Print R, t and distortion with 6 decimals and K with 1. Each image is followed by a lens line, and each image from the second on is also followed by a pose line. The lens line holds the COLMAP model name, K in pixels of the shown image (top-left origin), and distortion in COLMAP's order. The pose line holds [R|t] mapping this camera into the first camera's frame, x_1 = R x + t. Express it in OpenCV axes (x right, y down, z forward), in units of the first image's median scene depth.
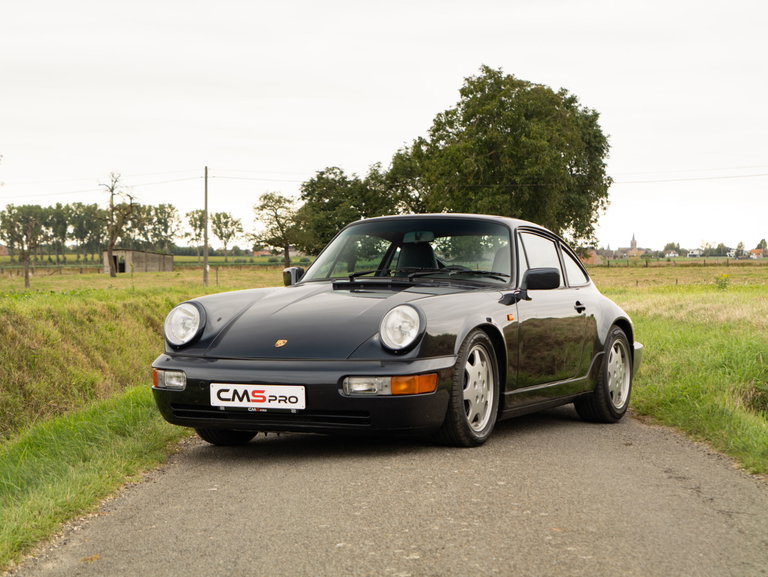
lens RADIAL K [[1620.0, 0, 385.4], [0, 1620.0, 286.9], [0, 0, 1]] dist [0.026725, 0.000000]
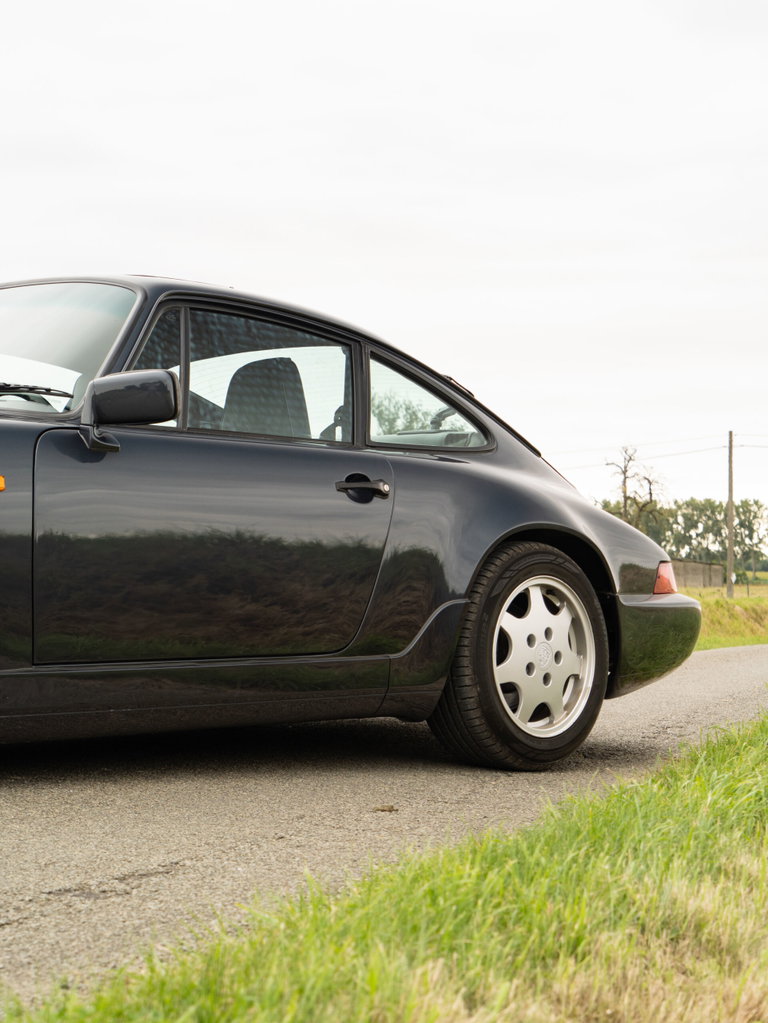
lens RADIAL K [[2234.9, 0, 386.7], [0, 2234.9, 512.5], [0, 0, 1]] dist [-0.041080, 0.000000]
pose [[0.954760, -0.009969, -0.297210, 0.322470], [-0.003890, 0.998934, -0.046004, 0.049125], [0.297351, 0.045079, 0.953703, 0.477677]]
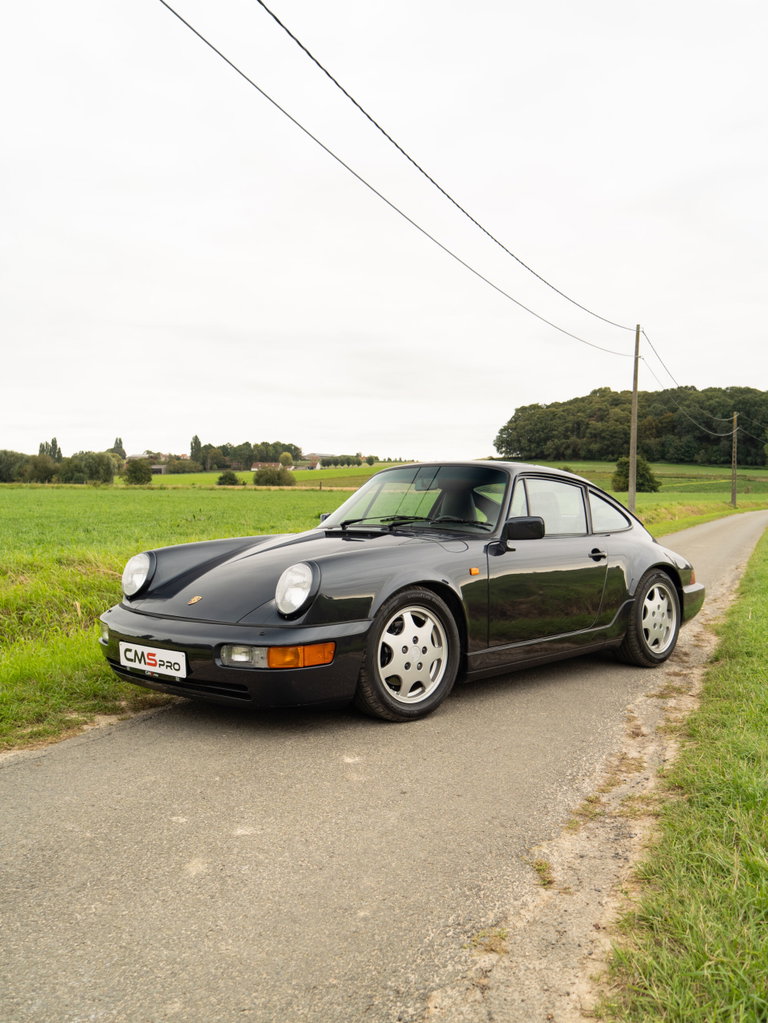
lens RADIAL K [[933.4, 0, 389.3], [0, 933.4, 521.3], [0, 0, 1]] dist [0.035293, 0.000000]
pose [[0.952996, 0.006572, -0.302913, 0.183741], [-0.002284, 0.999892, 0.014508, -0.016768], [0.302975, -0.013135, 0.952908, 0.460684]]
